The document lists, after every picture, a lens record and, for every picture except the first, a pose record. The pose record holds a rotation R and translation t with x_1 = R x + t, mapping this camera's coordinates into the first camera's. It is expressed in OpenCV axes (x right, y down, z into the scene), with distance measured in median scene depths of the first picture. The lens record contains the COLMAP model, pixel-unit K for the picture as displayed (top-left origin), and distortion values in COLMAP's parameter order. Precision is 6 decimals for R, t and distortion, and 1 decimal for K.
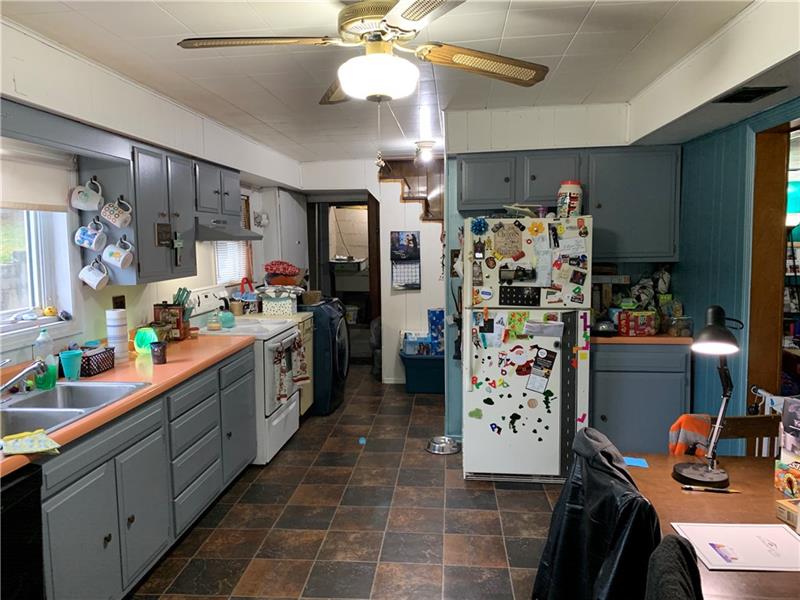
lens RADIAL K [[604.8, 0, 400.0], [0, 604.8, 300.0], [0, 0, 1]] dist [0.086268, -0.119296]
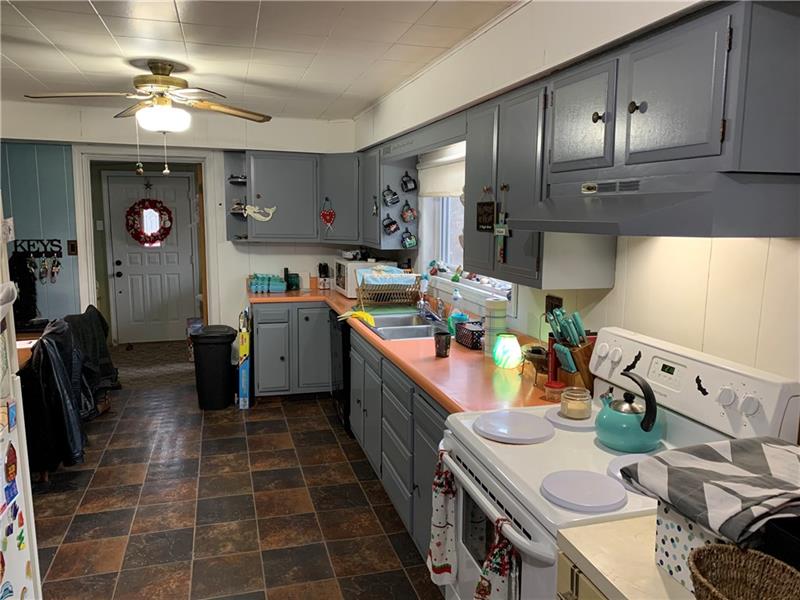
lens RADIAL K [[604.8, 0, 400.0], [0, 604.8, 300.0], [0, 0, 1]] dist [0.086268, -0.119296]
pose [[-0.932367, 0.051755, -0.357789, -0.006289], [-0.037301, 0.970644, 0.237610, -0.218414], [0.359583, 0.234886, -0.903066, 1.938085]]
